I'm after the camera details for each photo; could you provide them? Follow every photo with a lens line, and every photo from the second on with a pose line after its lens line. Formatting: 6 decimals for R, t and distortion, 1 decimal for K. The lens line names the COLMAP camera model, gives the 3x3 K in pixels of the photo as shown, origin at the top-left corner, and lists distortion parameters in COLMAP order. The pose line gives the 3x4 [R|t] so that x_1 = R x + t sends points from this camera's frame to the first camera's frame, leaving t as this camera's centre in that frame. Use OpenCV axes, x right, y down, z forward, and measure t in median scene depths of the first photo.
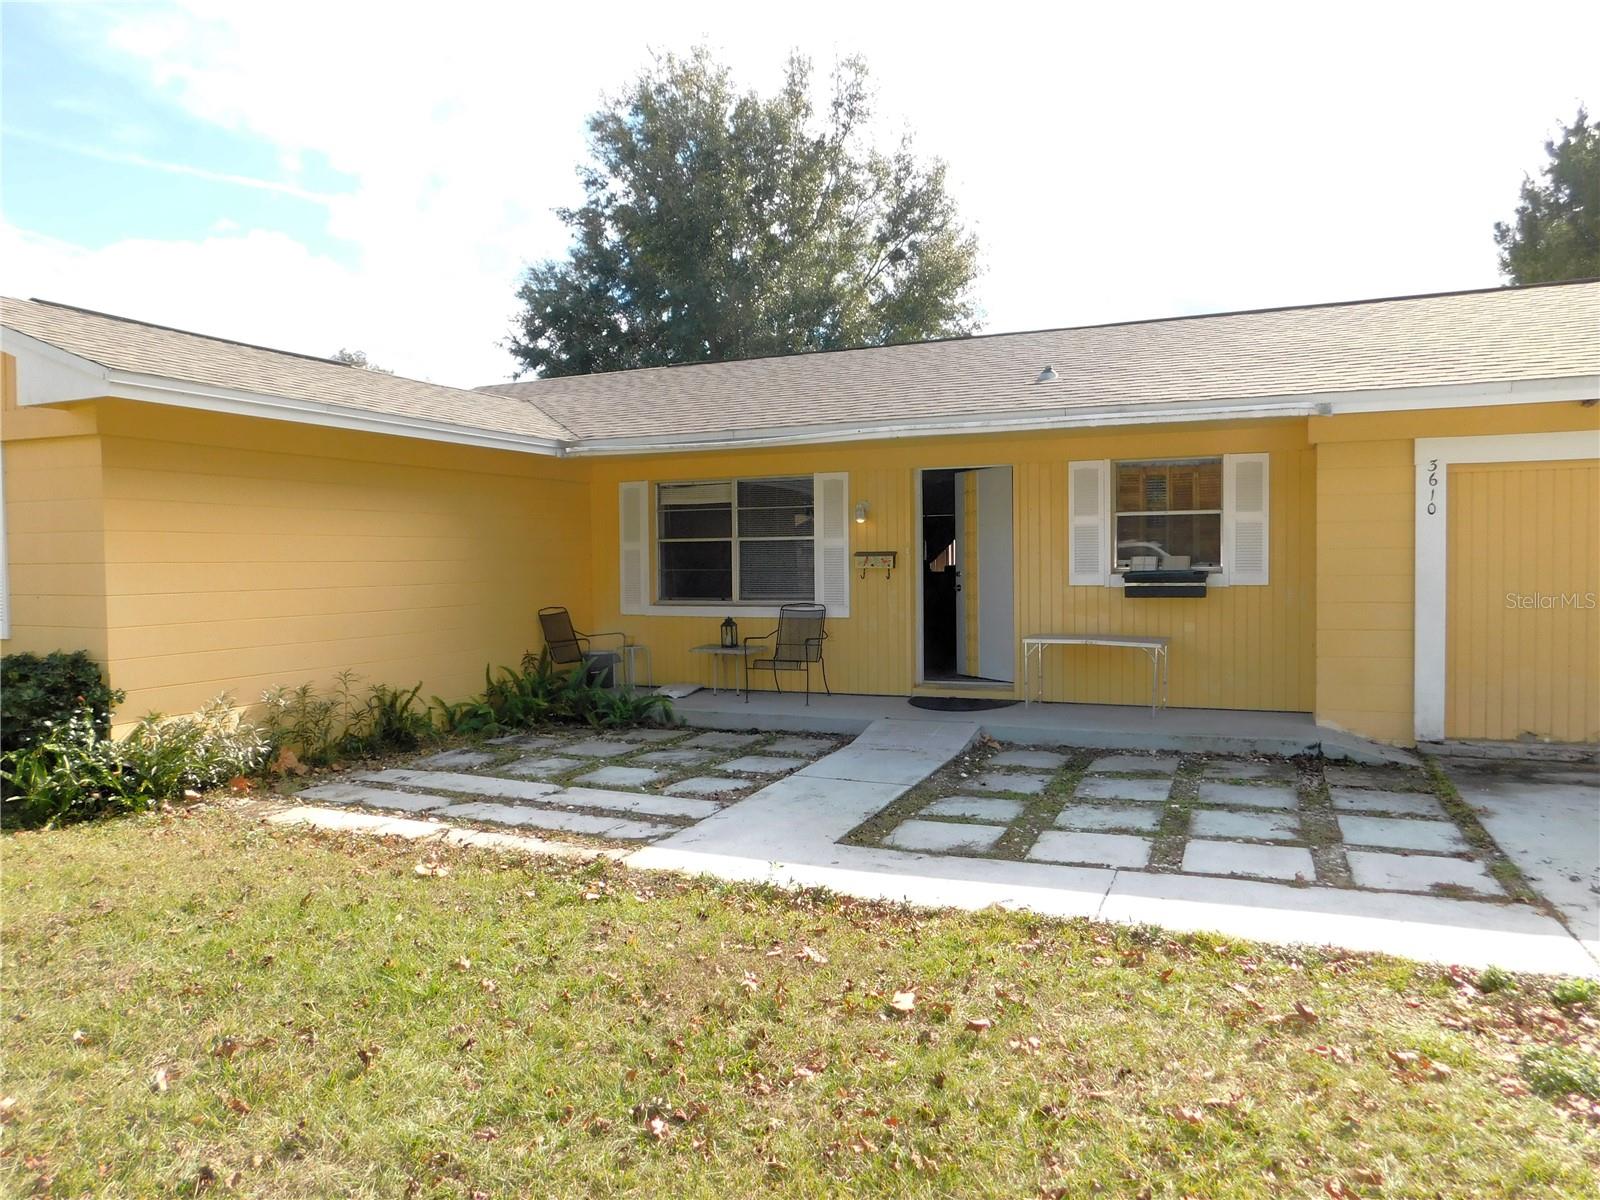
lens RADIAL K [[1104.4, 0, 780.0], [0, 1104.4, 600.7], [0, 0, 1]] dist [-0.055212, 0.016521]
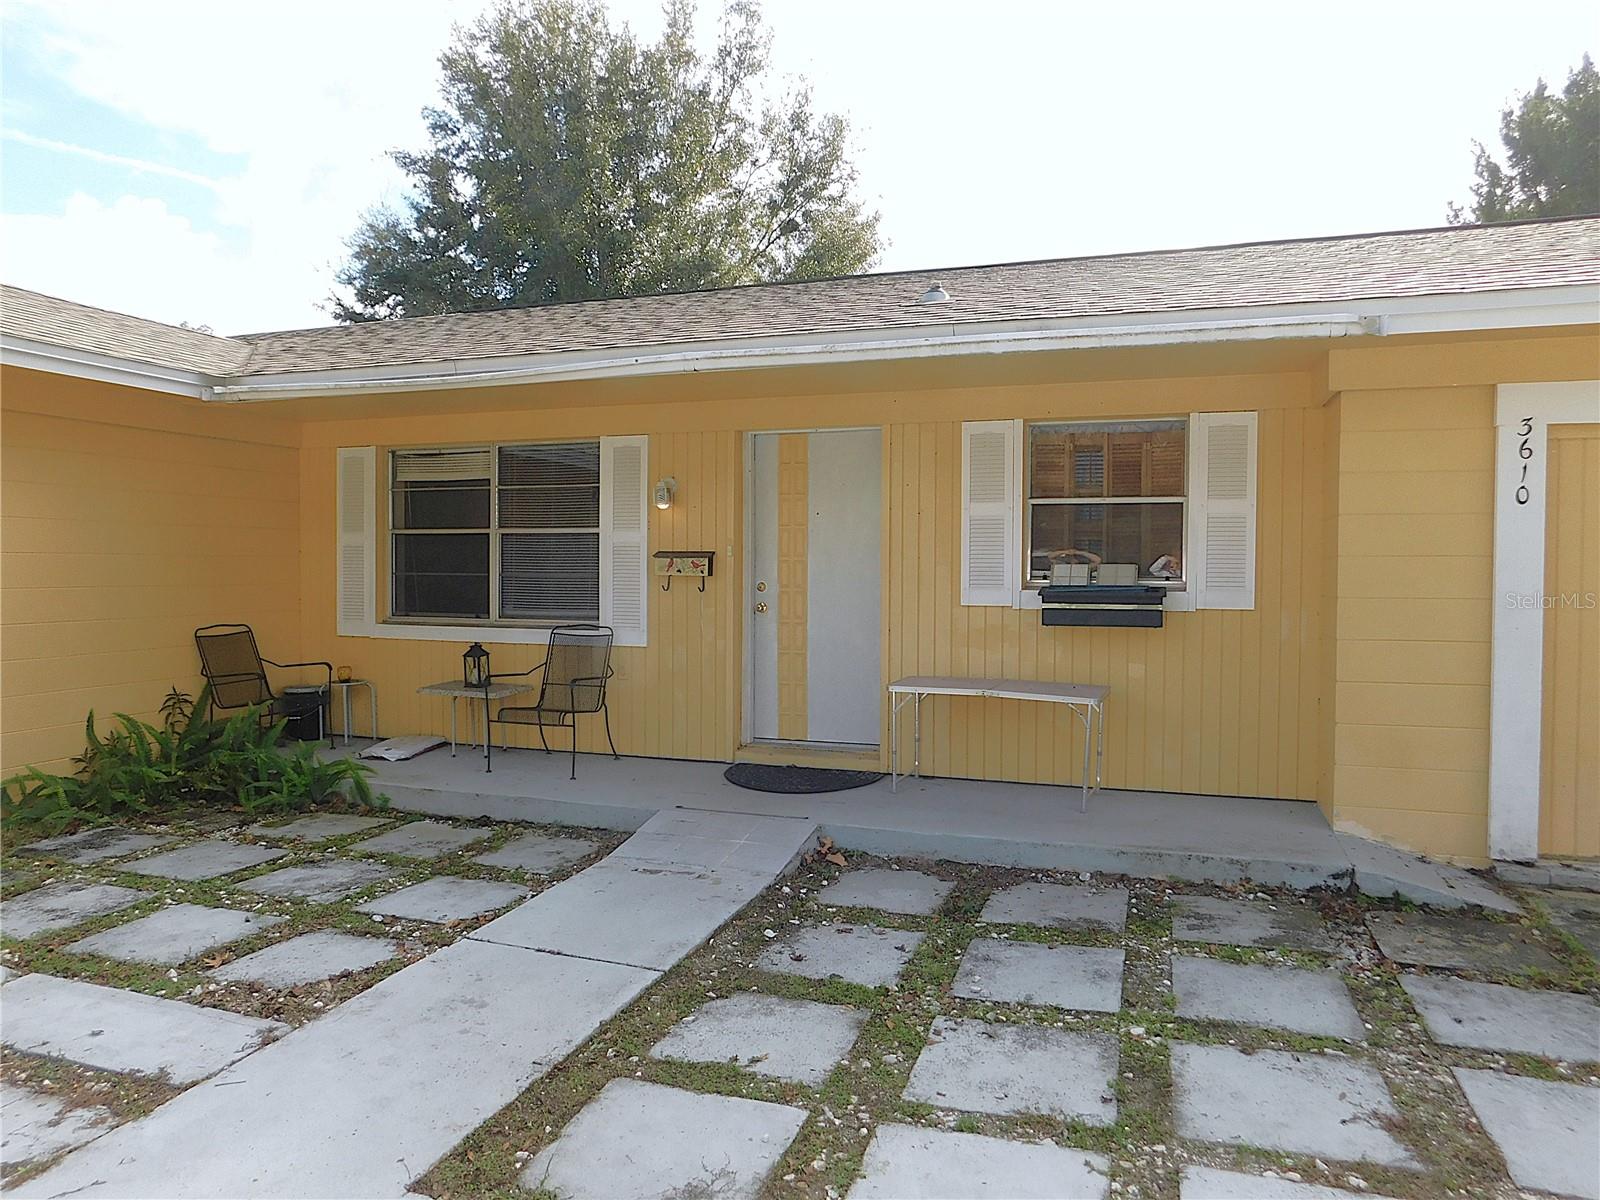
lens RADIAL K [[1061.5, 0, 798.0], [0, 1061.5, 596.3], [0, 0, 1]] dist [-0.056669, 0.043031]
pose [[0.996118, 0.014373, 0.086842, 0.103661], [-0.013531, 0.999856, -0.010277, -0.011057], [-0.086977, 0.009062, 0.996169, 0.350298]]
